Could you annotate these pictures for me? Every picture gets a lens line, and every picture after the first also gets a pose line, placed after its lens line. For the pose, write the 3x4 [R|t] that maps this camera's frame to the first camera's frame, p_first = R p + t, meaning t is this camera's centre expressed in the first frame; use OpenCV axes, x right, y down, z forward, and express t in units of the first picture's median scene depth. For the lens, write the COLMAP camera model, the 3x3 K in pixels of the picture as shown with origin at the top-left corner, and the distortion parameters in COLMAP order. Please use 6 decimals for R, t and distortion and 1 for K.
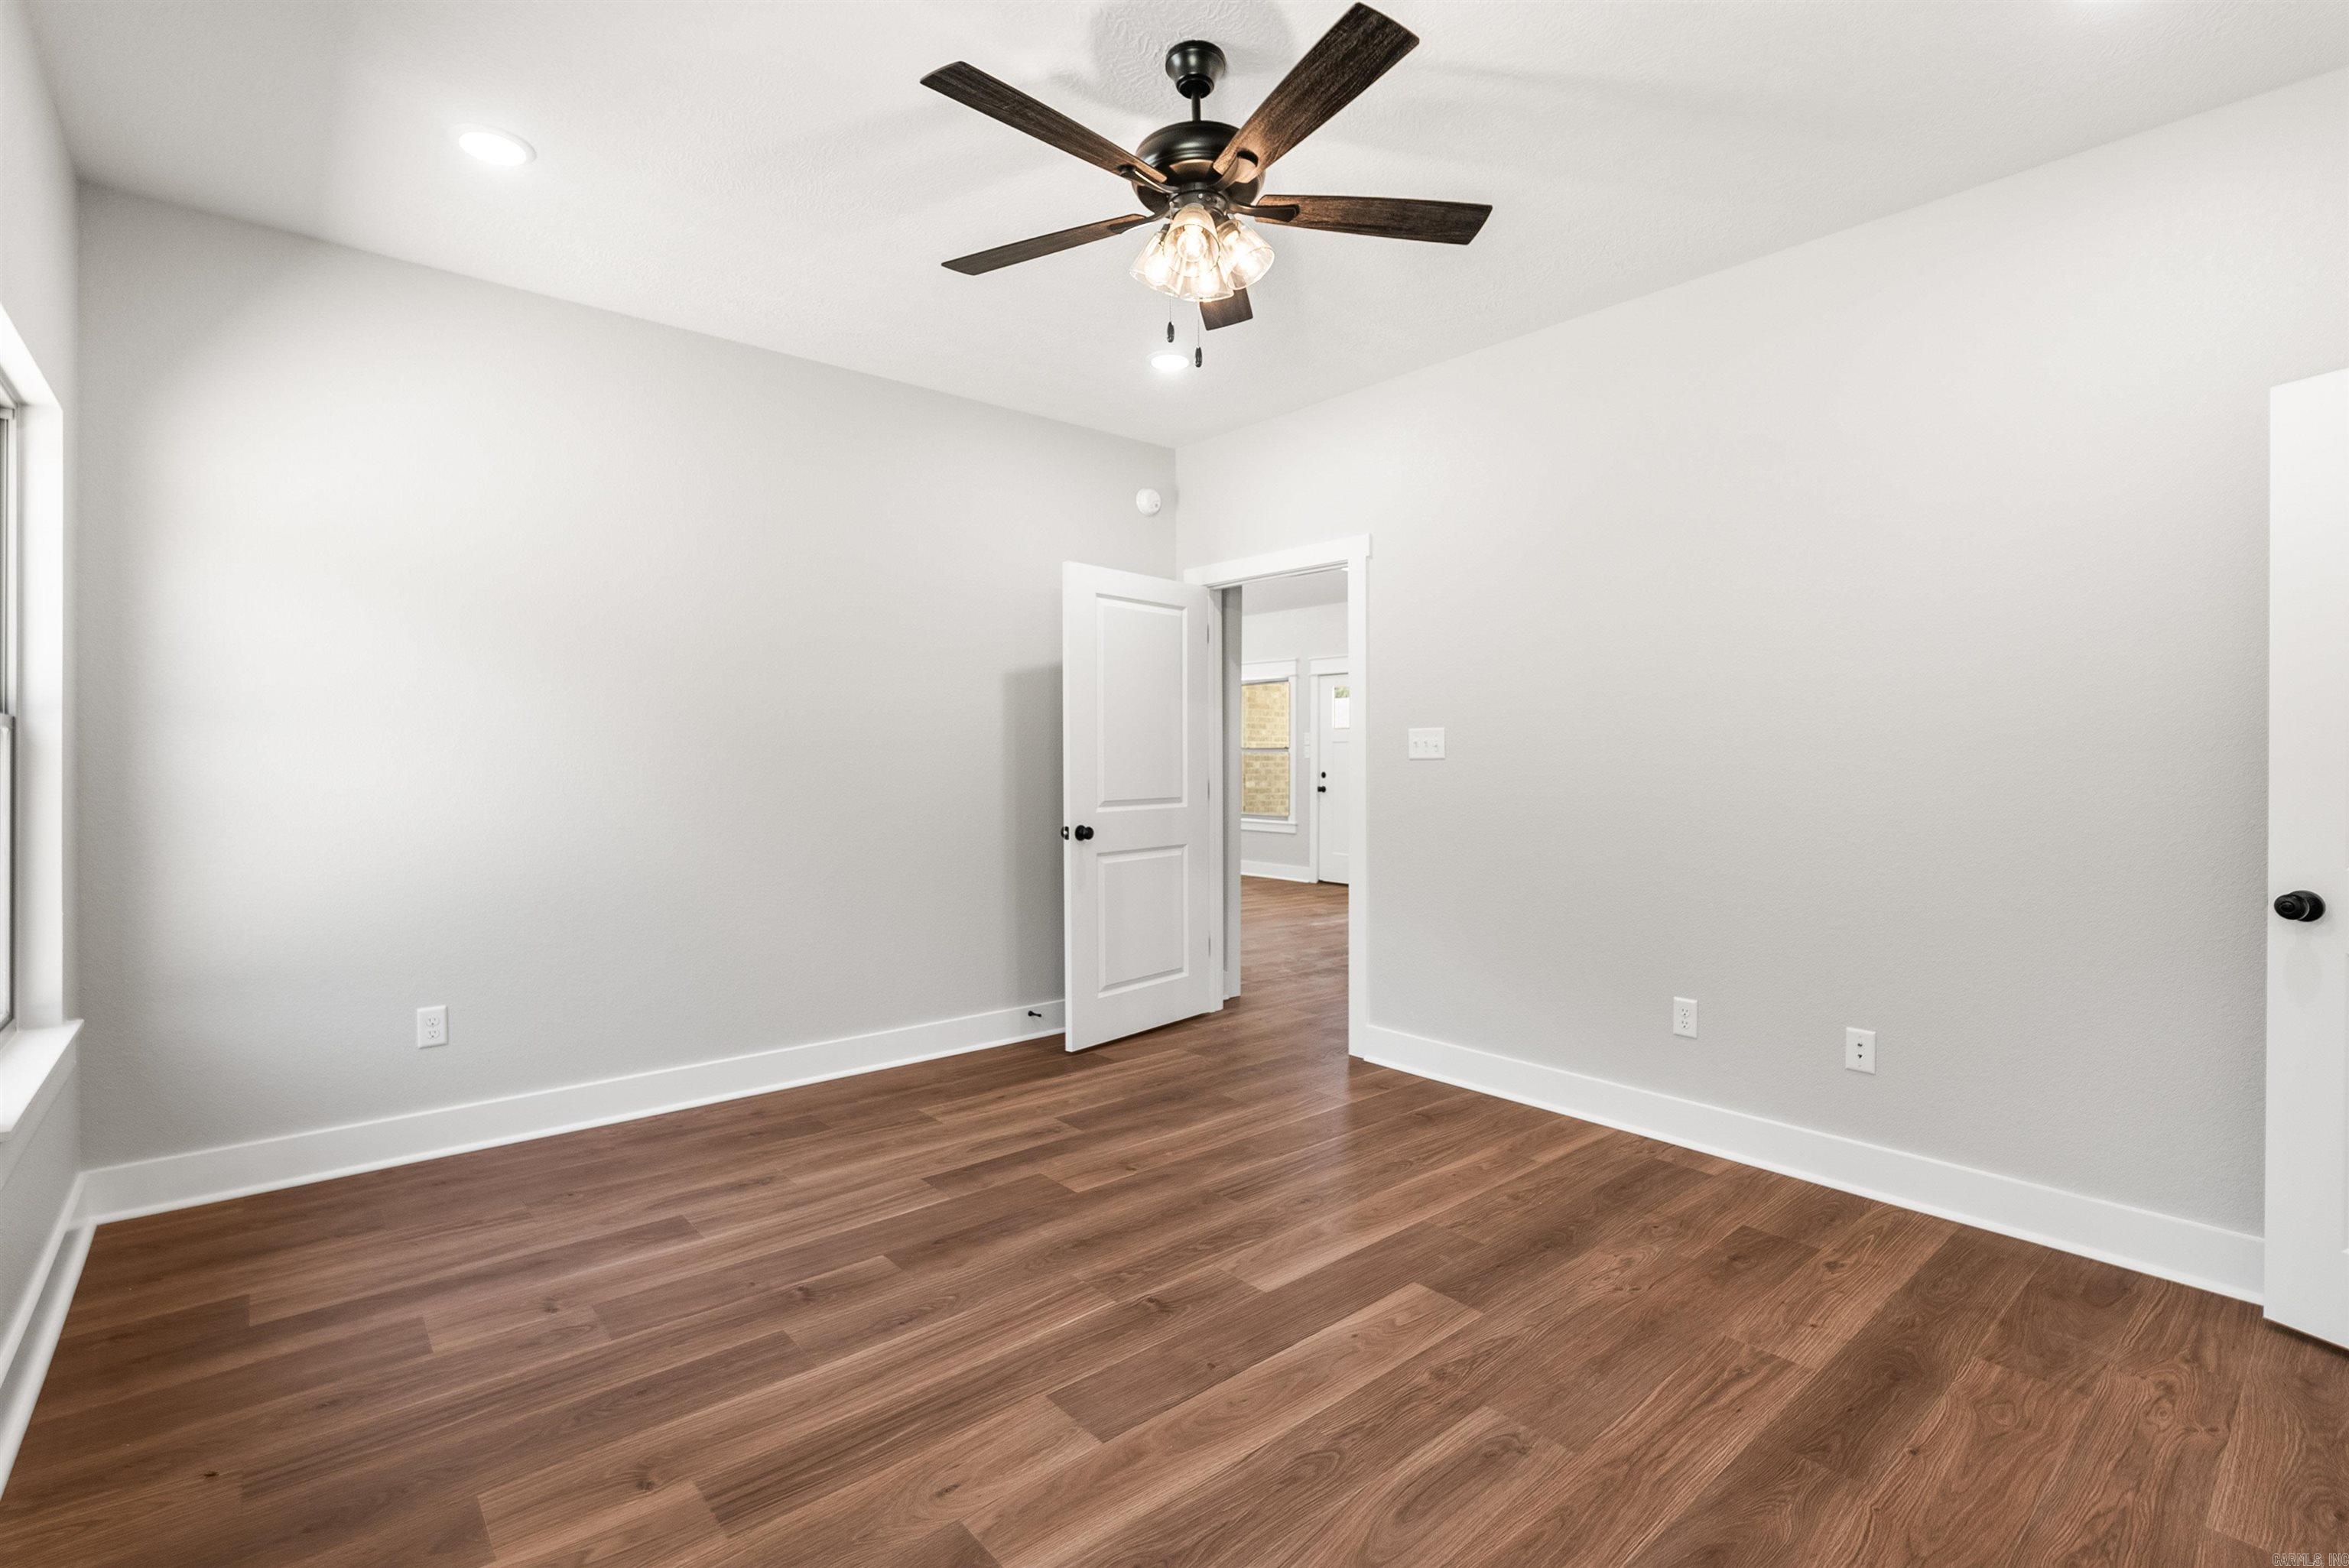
lens RADIAL K [[1073.9, 0, 1178.6], [0, 1073.9, 772.2], [0, 0, 1]] dist [-0.006475, 0.000324]
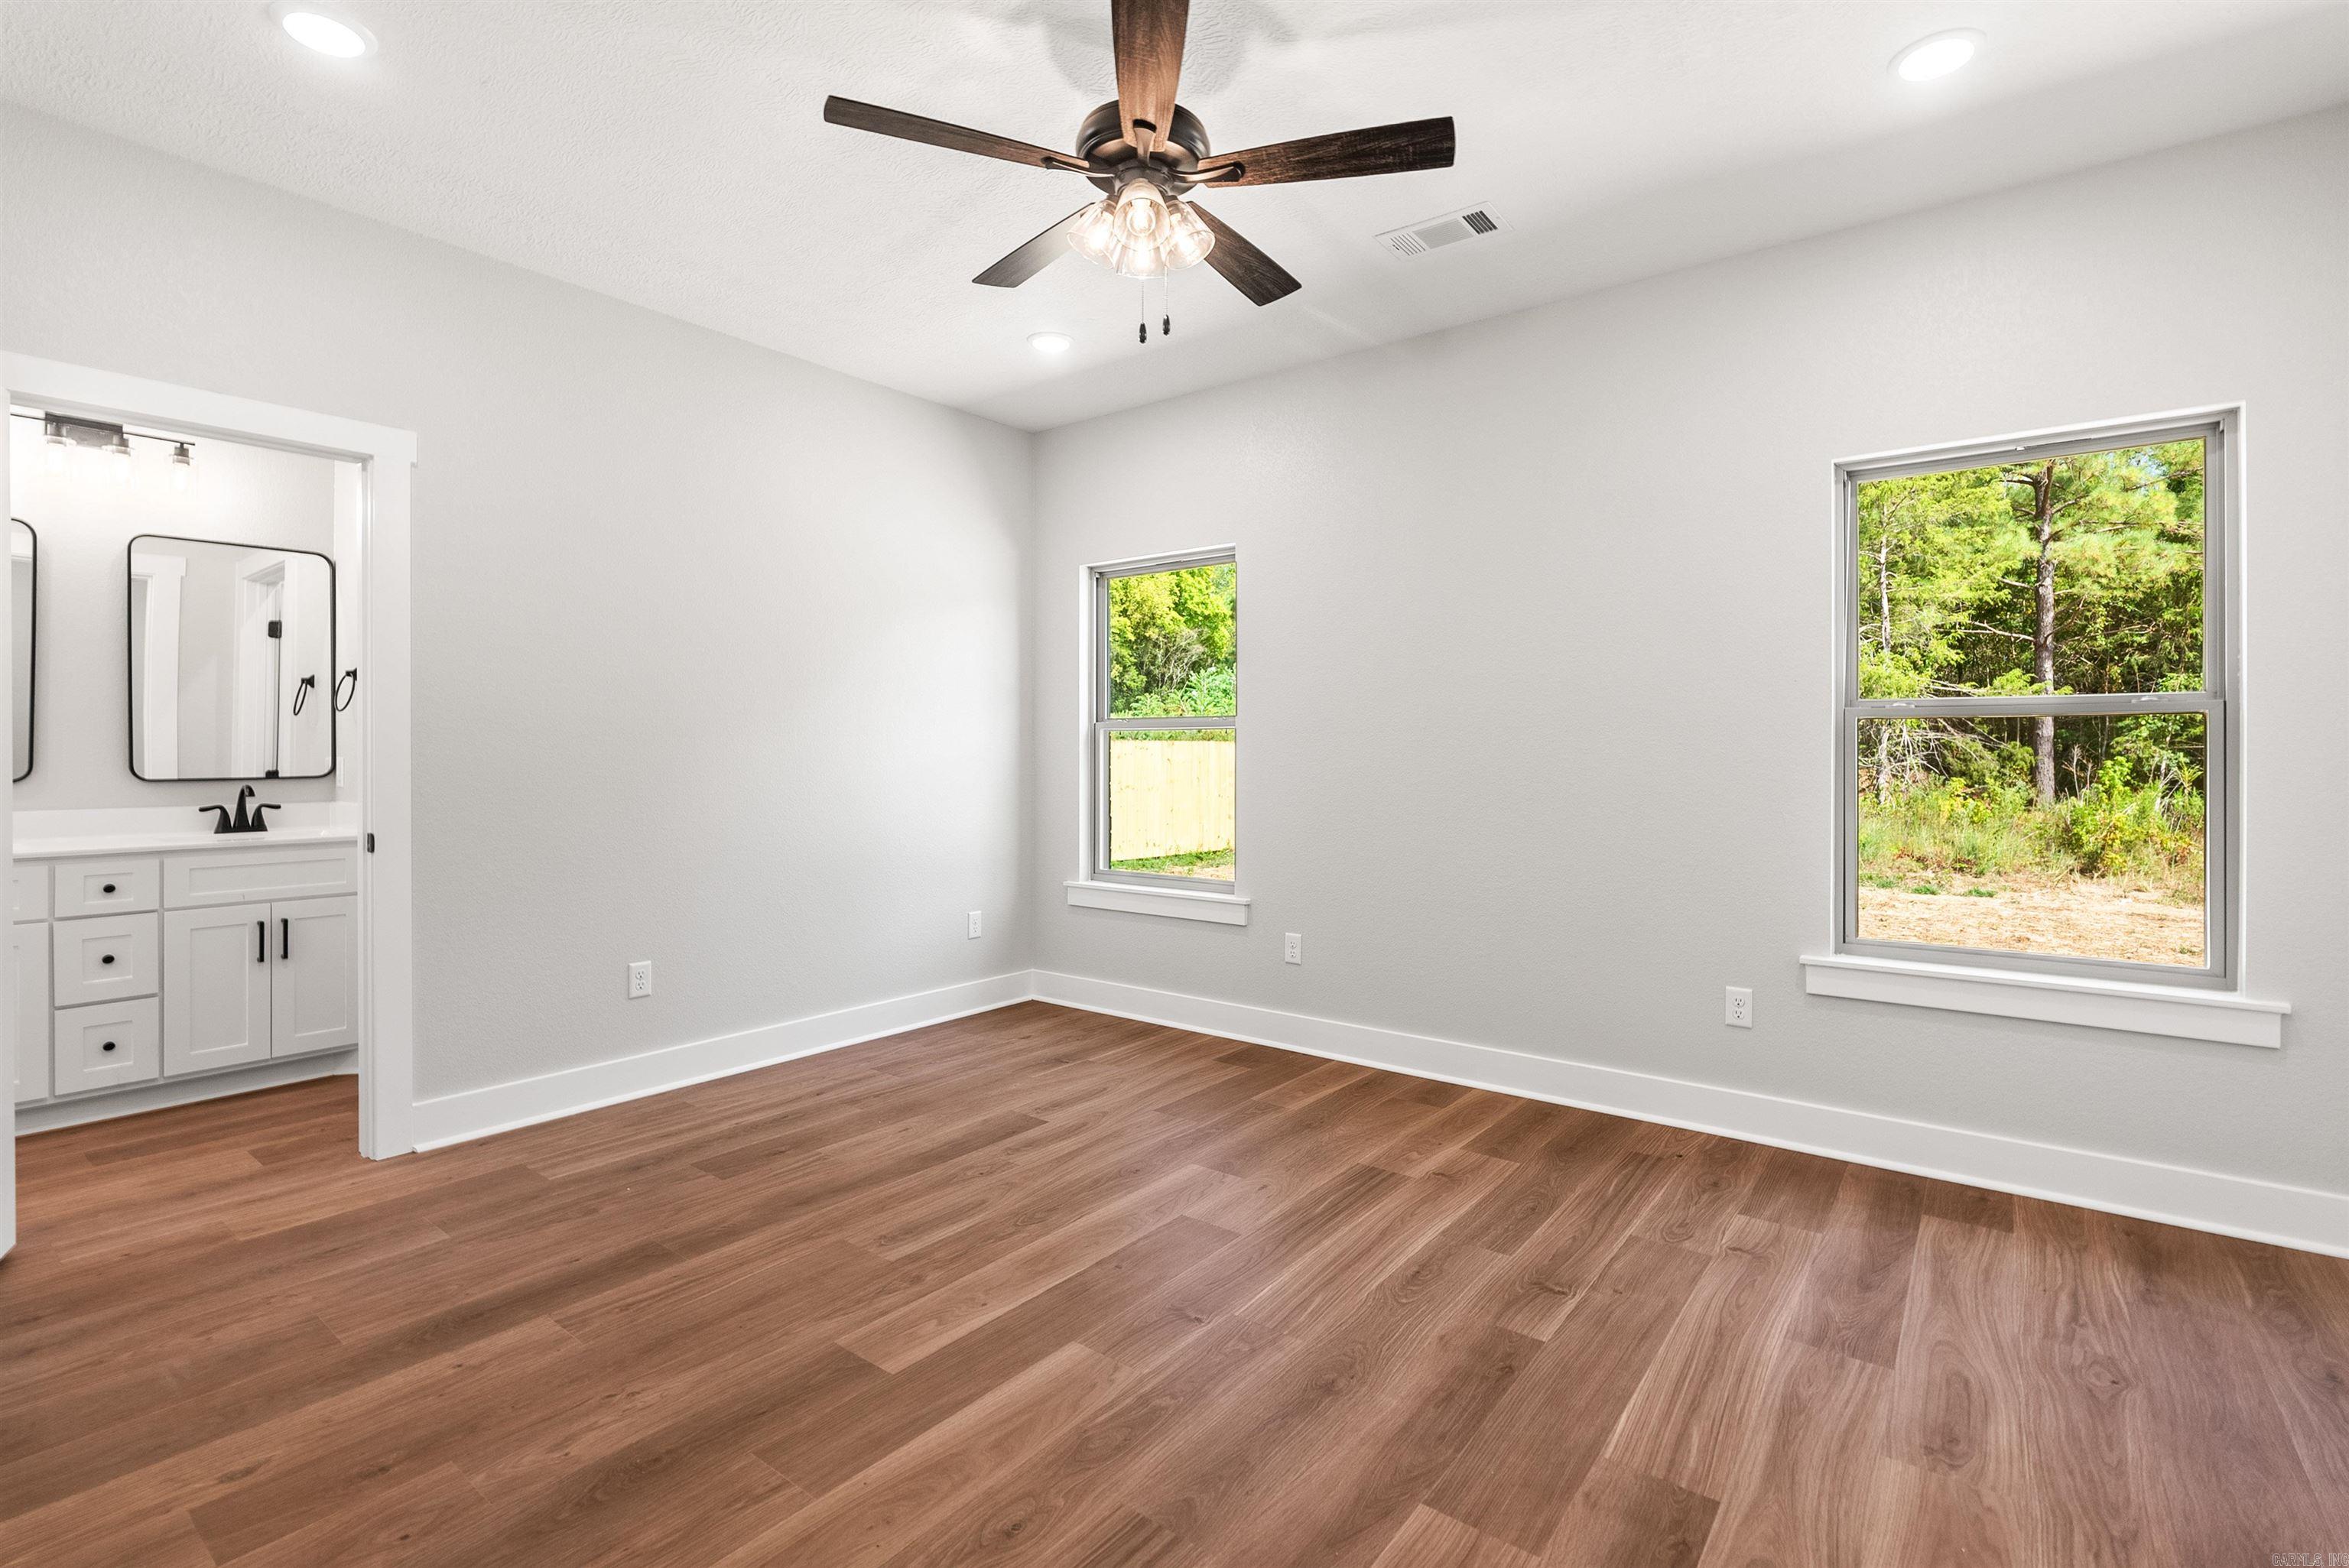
lens RADIAL K [[1073.9, 0, 1185.2], [0, 1073.9, 754.5], [0, 0, 1]] dist [-0.006475, 0.000324]
pose [[-0.977880, -0.002383, -0.209153, 0.183720], [-0.005330, 0.999894, 0.013527, -0.007281], [0.209099, 0.014343, -0.977789, 1.939246]]
